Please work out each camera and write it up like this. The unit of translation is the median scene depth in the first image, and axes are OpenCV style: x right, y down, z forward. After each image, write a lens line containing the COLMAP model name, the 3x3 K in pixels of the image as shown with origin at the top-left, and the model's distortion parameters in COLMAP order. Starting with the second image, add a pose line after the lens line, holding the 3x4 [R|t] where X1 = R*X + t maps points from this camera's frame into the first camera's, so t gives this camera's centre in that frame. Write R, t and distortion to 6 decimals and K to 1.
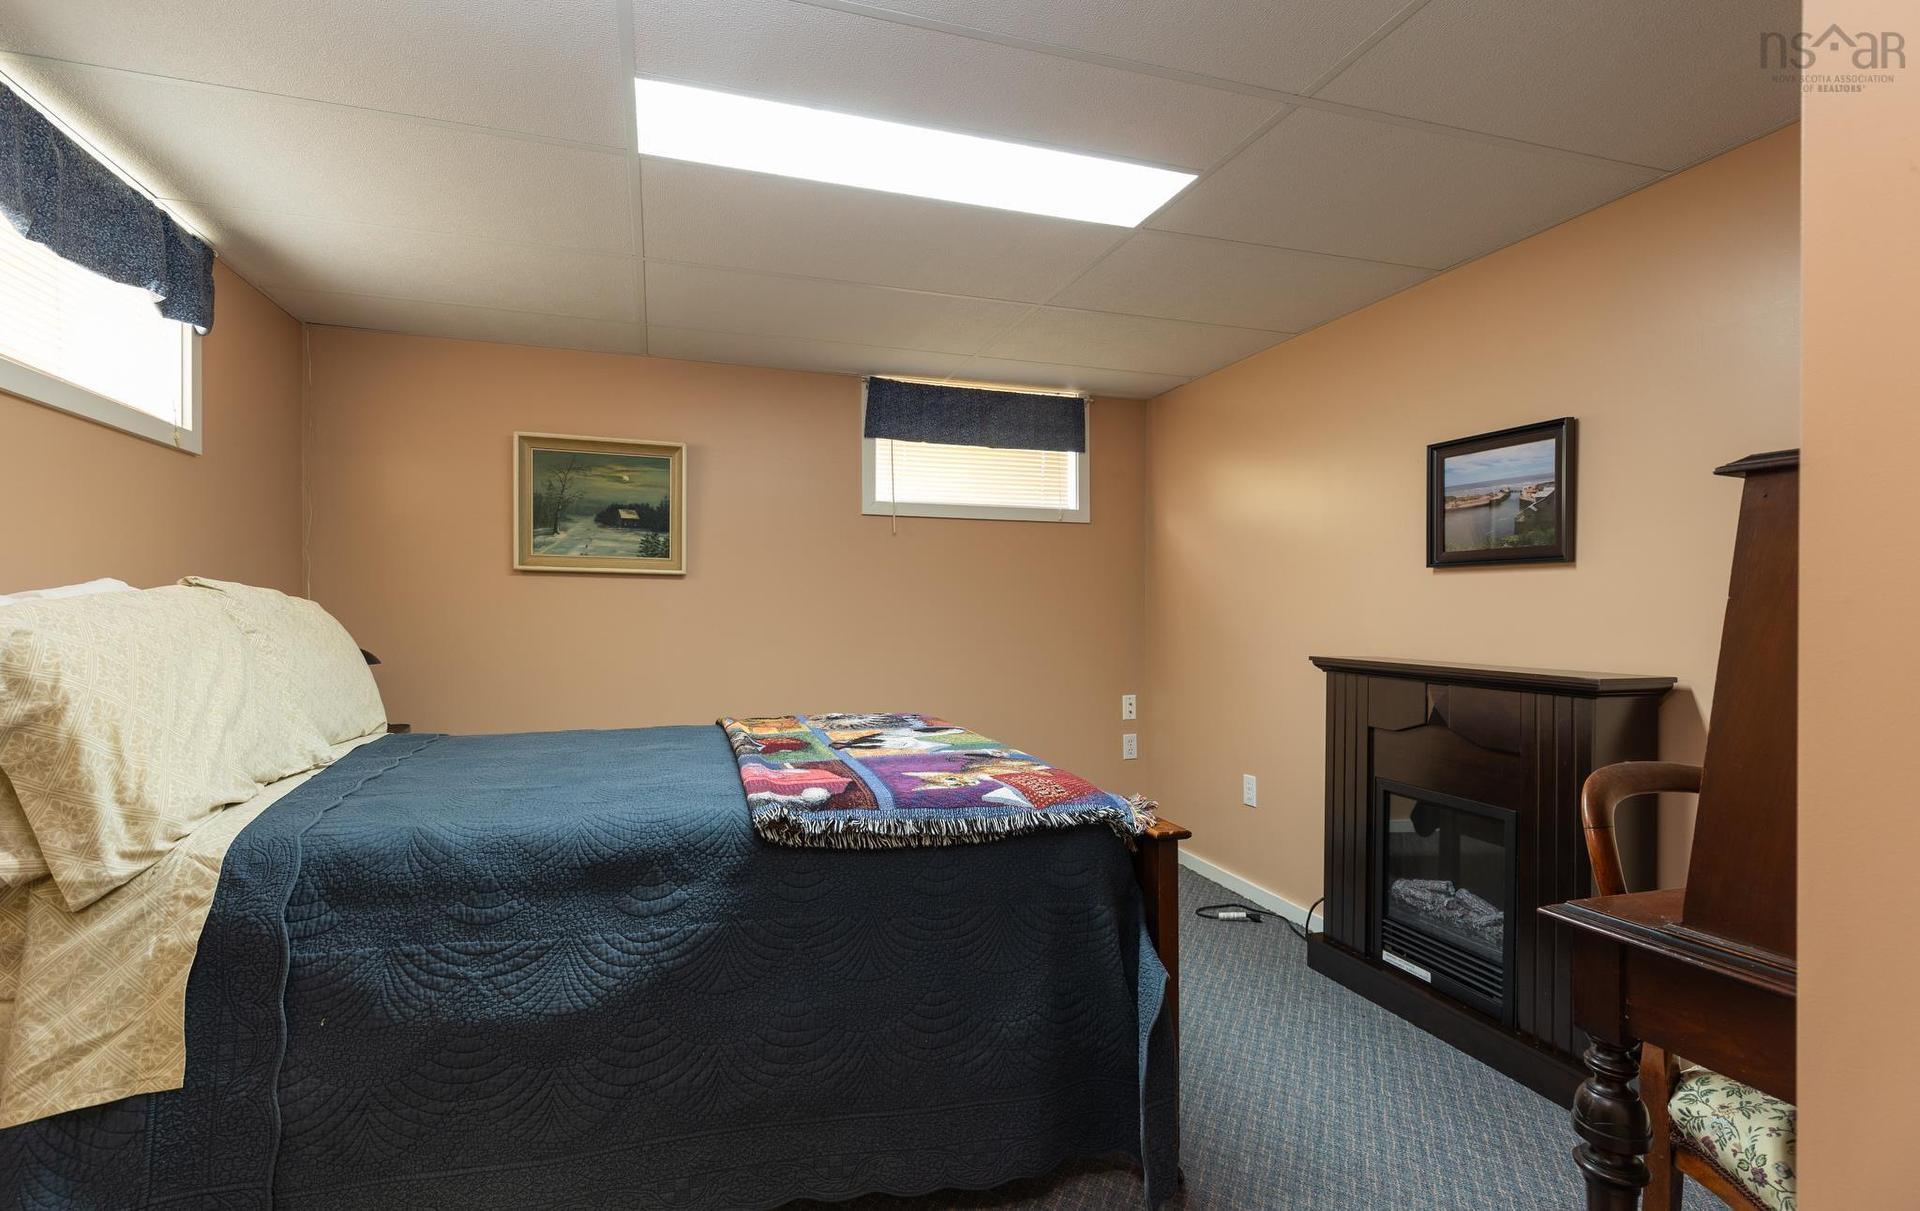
lens RADIAL K [[900.8, 0, 960.0], [0, 900.8, 605.5], [0, 0, 1]] dist [0.001043, 0.000636]
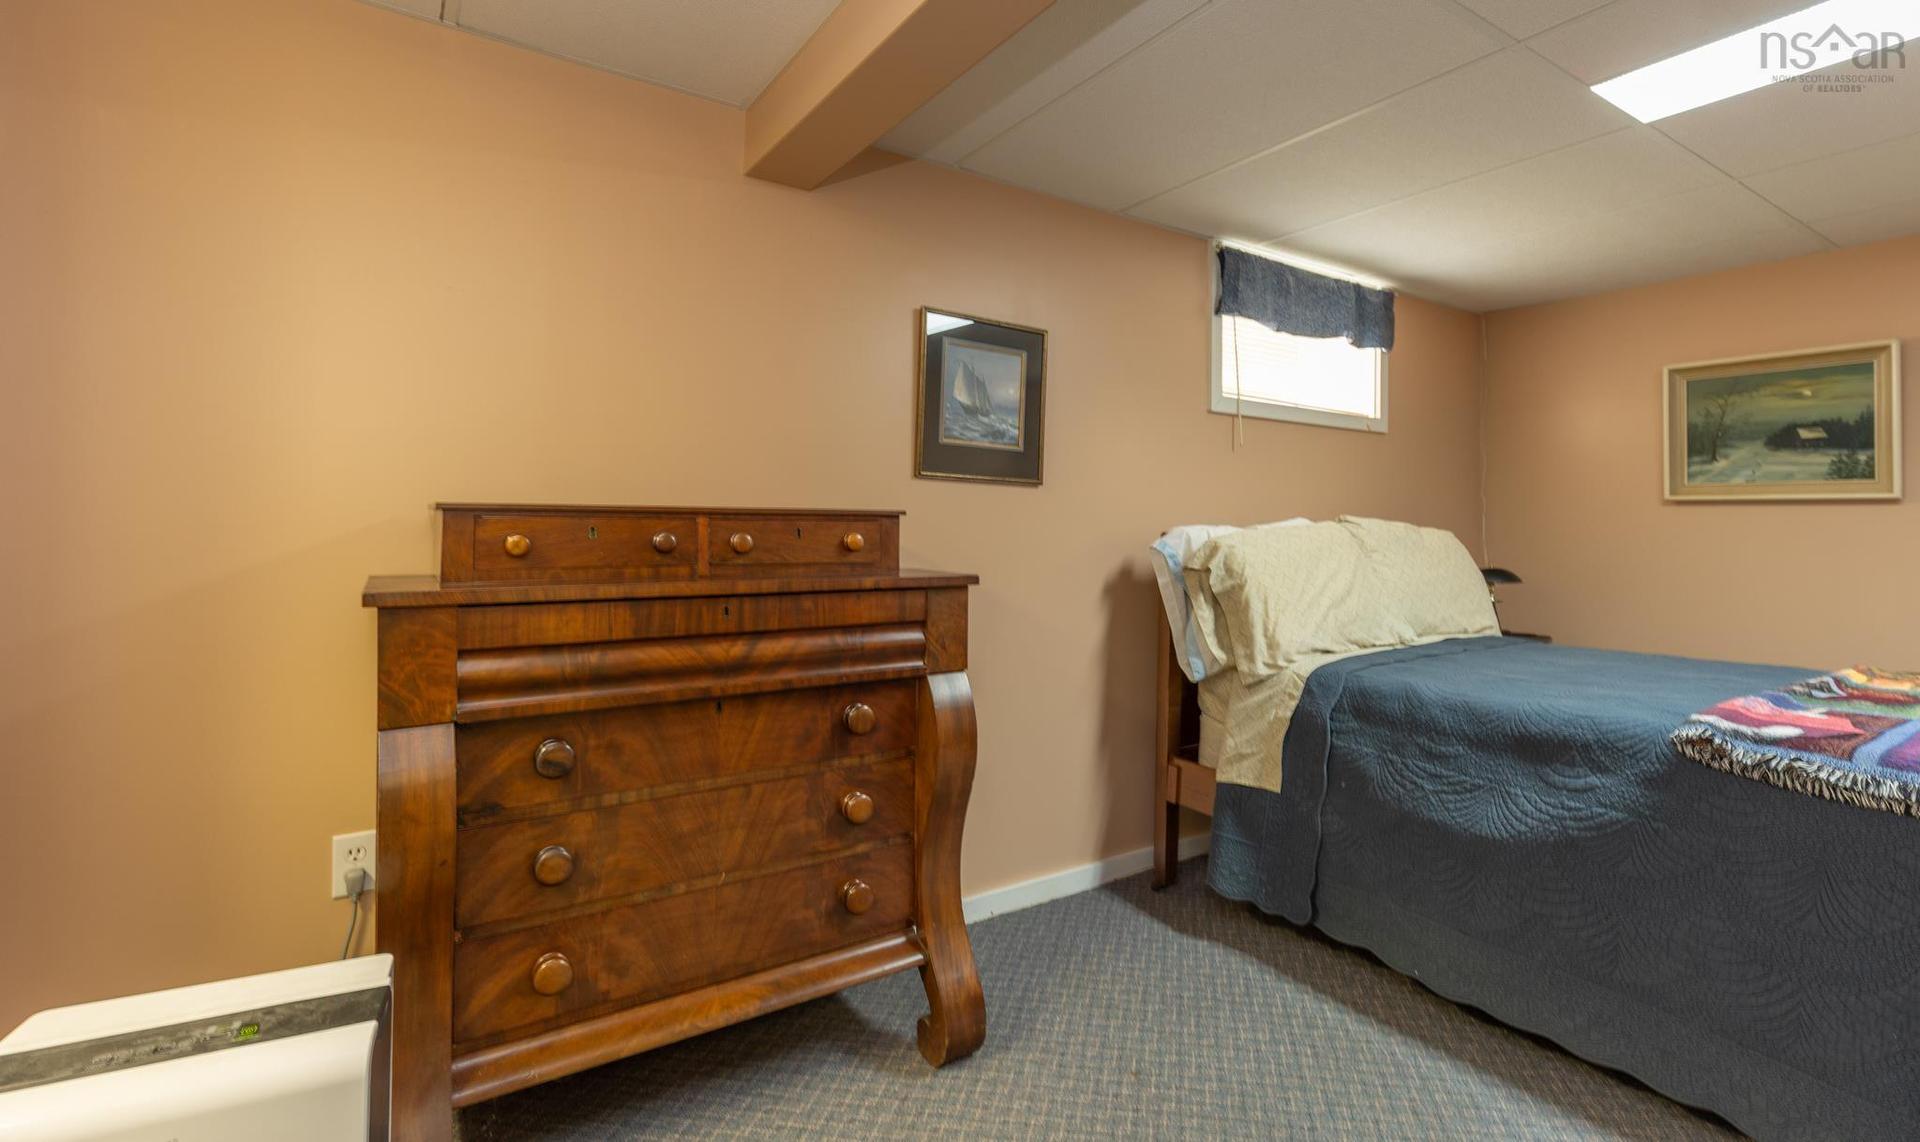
lens RADIAL K [[881.7, 0, 958.4], [0, 881.7, 516.0], [0, 0, 1]] dist [-0.000722, -0.000062]
pose [[0.265153, -0.020562, -0.963987, 0.550470], [-0.003240, 0.999748, -0.022216, 0.006060], [0.964201, 0.009014, 0.265019, -0.093611]]
